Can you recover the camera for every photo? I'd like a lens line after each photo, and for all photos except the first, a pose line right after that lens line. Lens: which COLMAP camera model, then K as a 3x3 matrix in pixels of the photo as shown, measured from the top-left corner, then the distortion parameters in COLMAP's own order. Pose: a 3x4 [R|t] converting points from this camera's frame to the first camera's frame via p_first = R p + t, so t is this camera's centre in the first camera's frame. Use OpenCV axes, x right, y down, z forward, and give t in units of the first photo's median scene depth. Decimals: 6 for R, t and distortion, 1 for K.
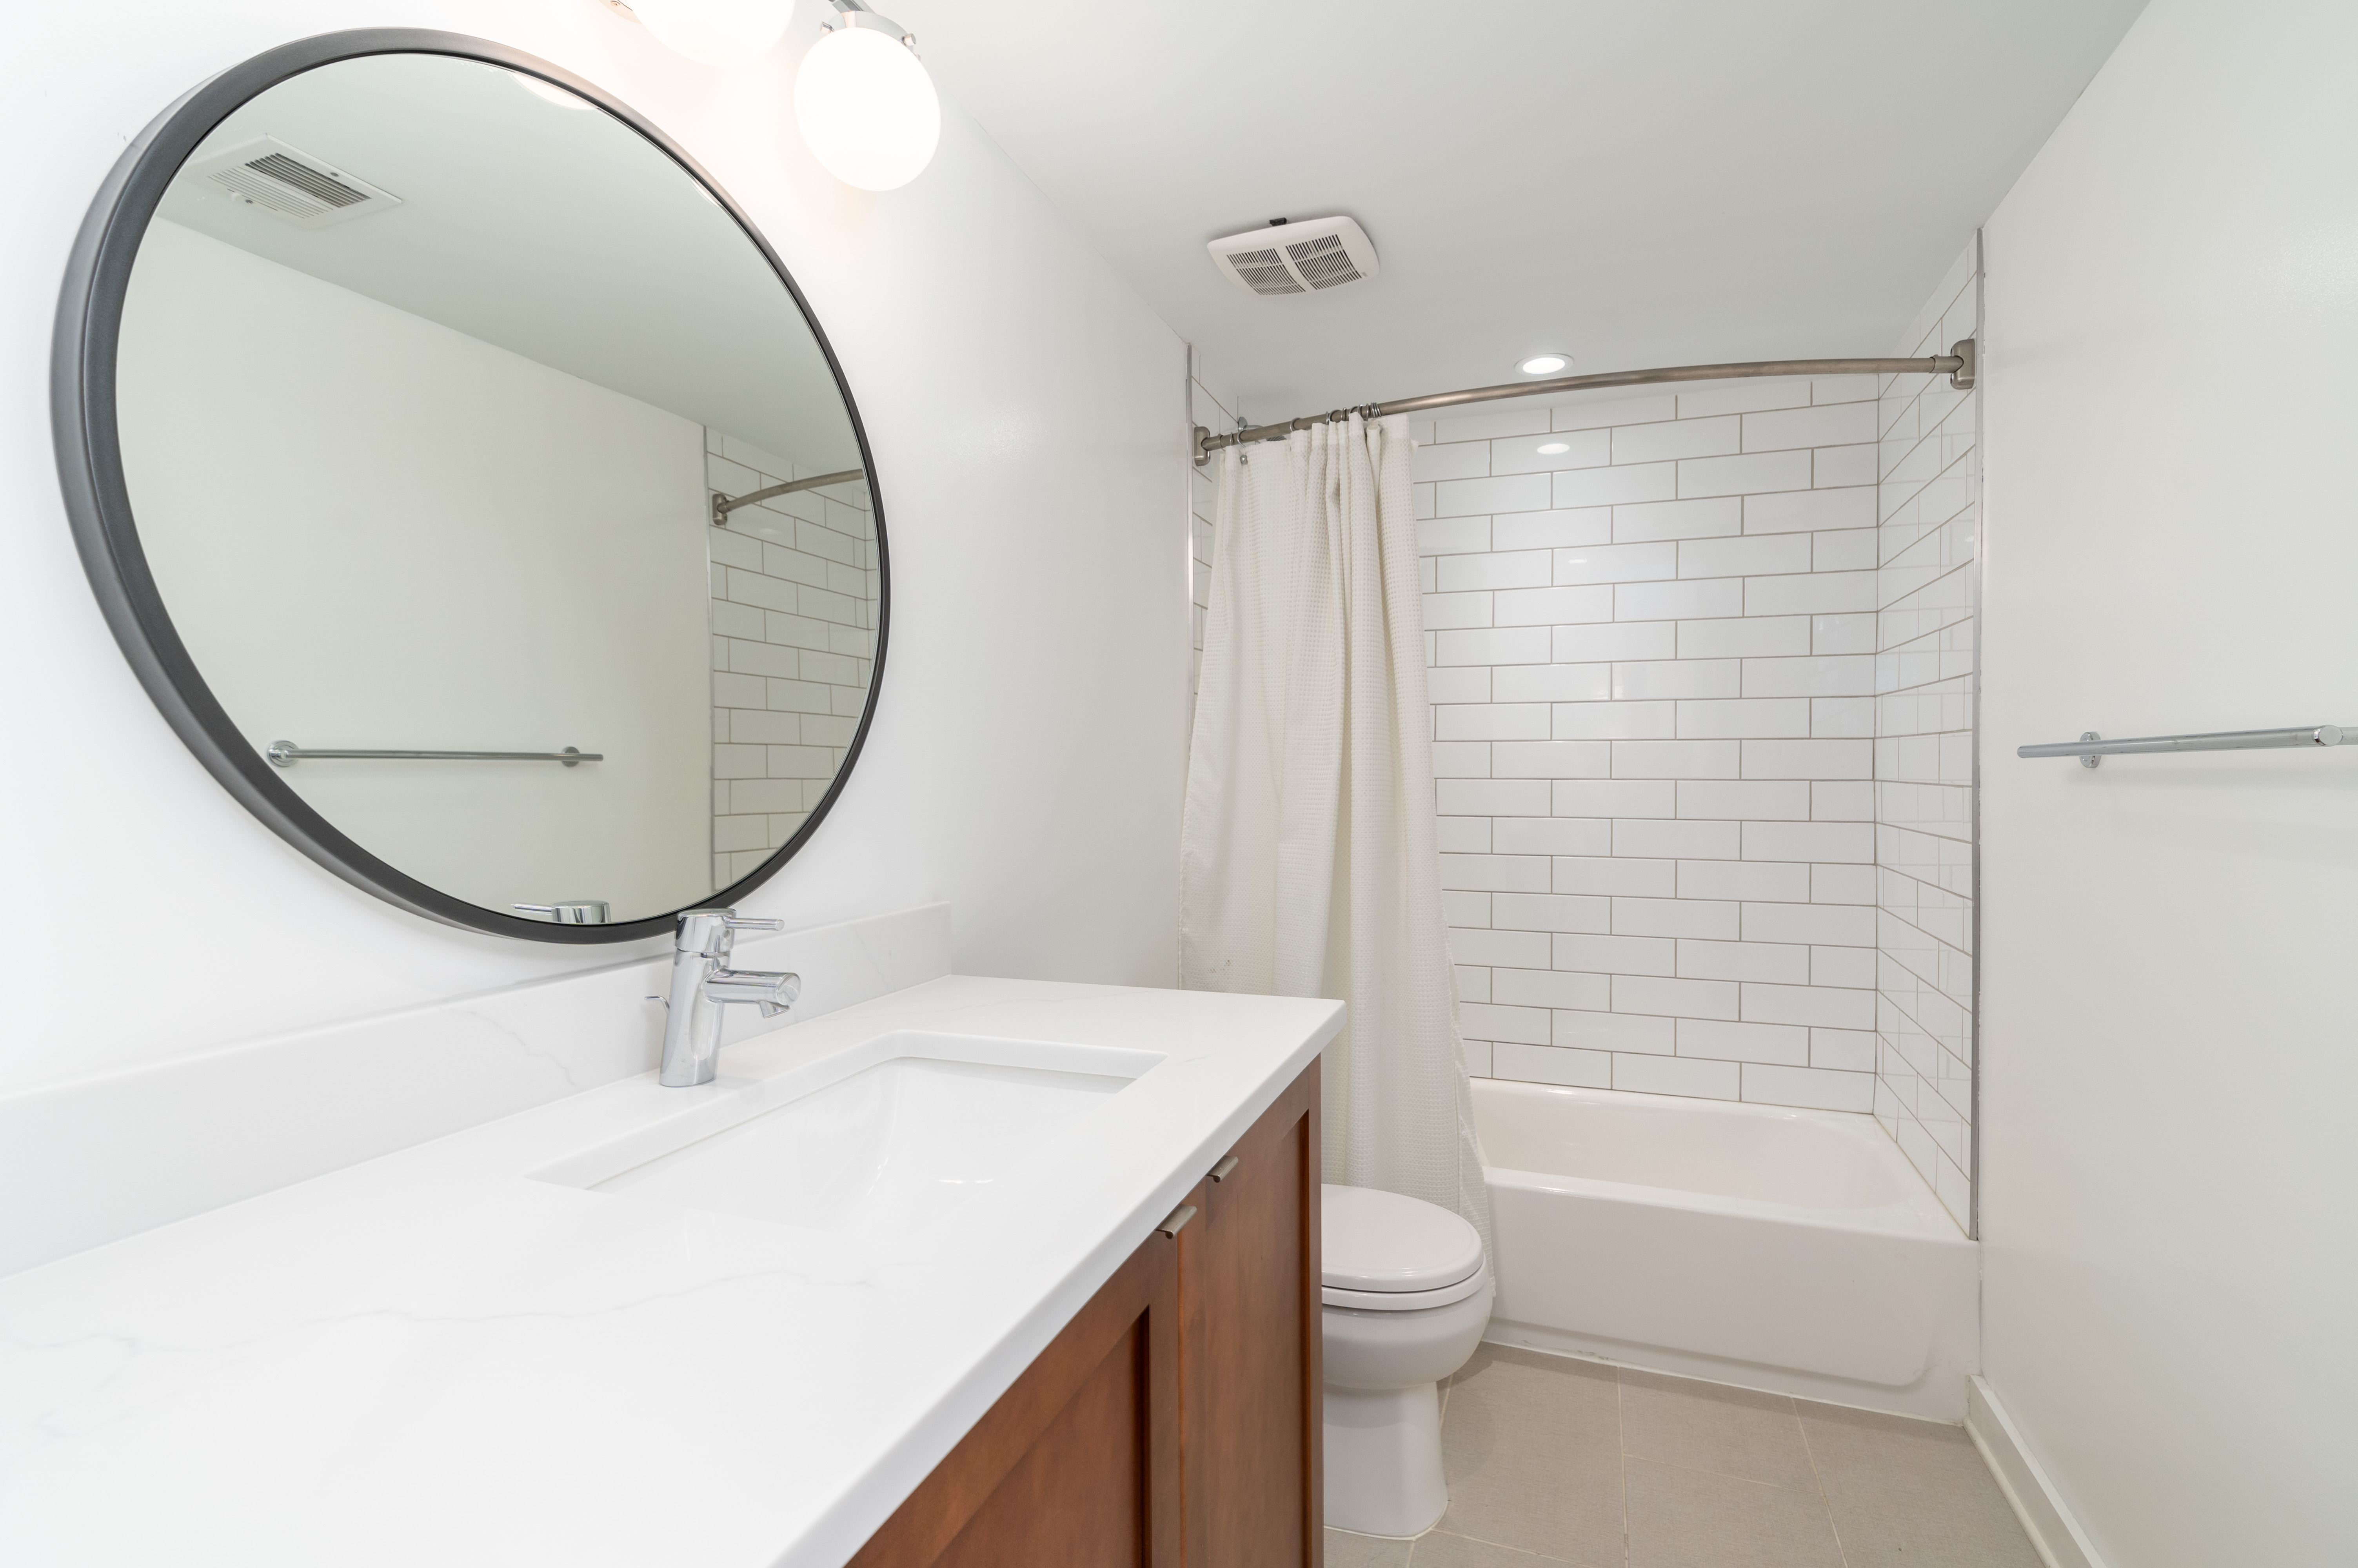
lens RADIAL K [[1088.1, 0, 1166.8], [0, 1088.1, 781.0], [0, 0, 1]] dist [-0.000084, 0.001244]
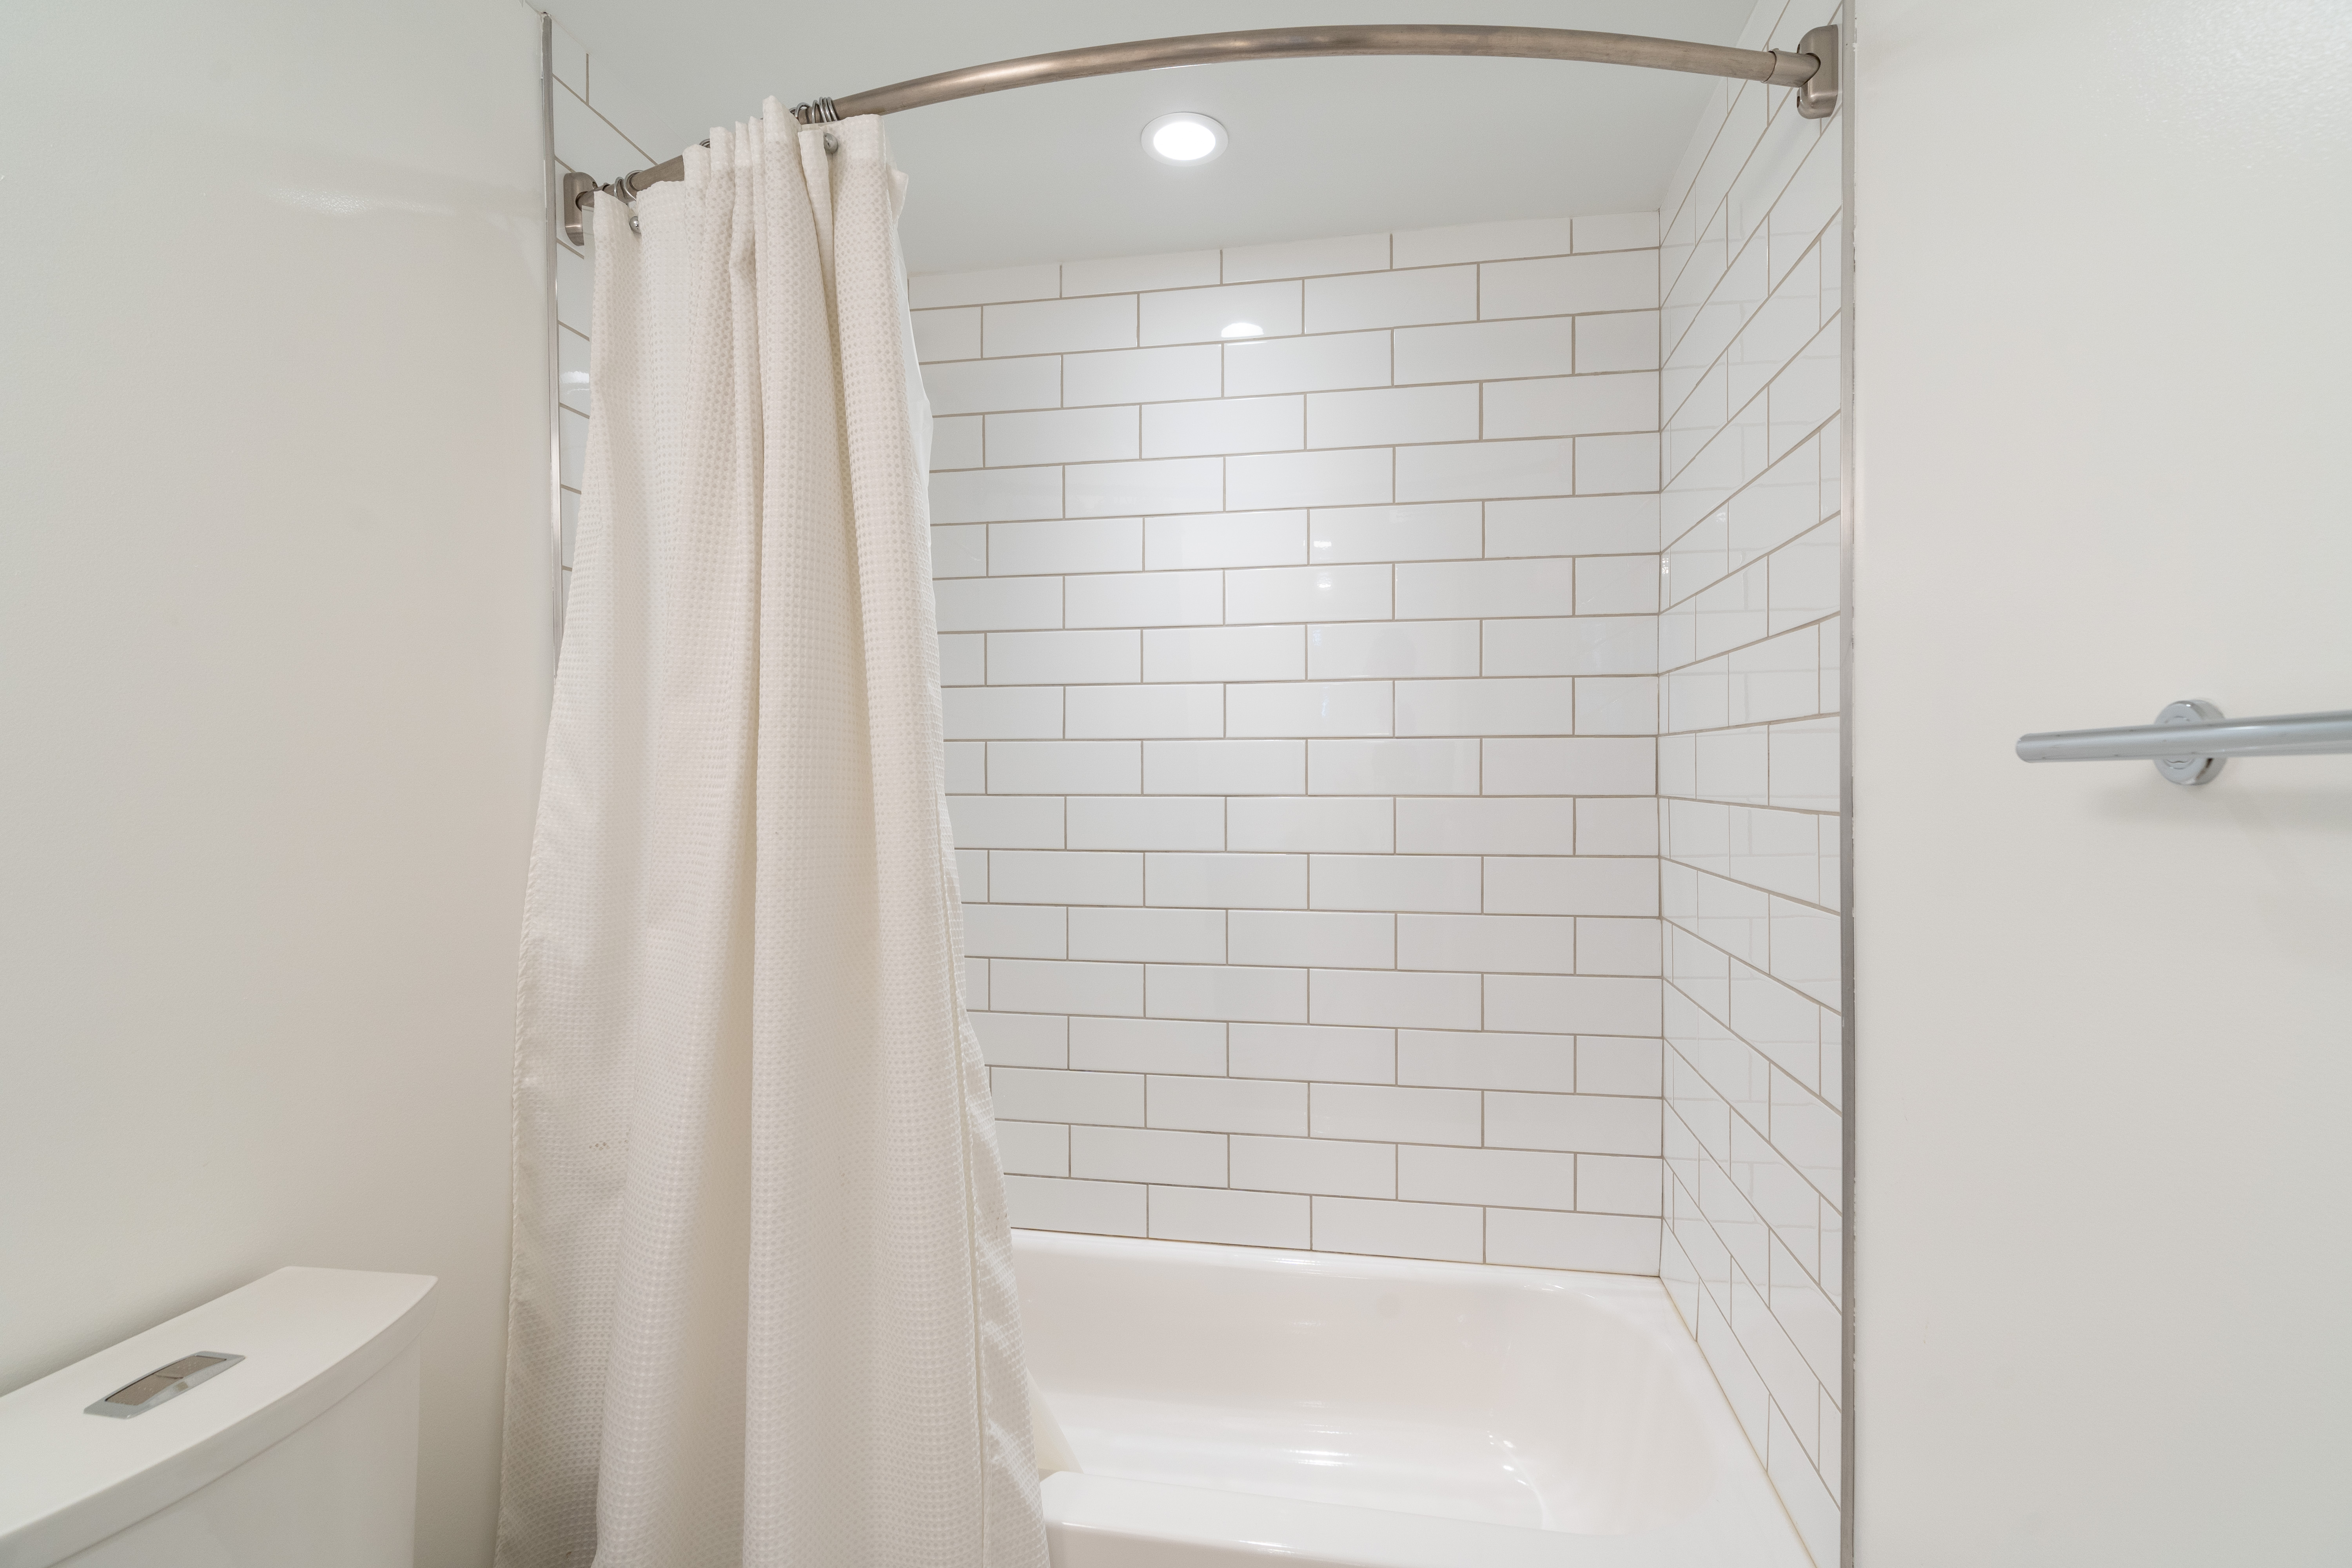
lens RADIAL K [[1085.5, 0, 1186.3], [0, 1085.5, 779.6], [0, 0, 1]] dist [-0.000084, 0.001244]
pose [[0.980690, -0.003189, 0.195543, 0.229863], [0.004742, 0.999961, -0.007474, -0.007853], [-0.195511, 0.008257, 0.980667, 0.397510]]
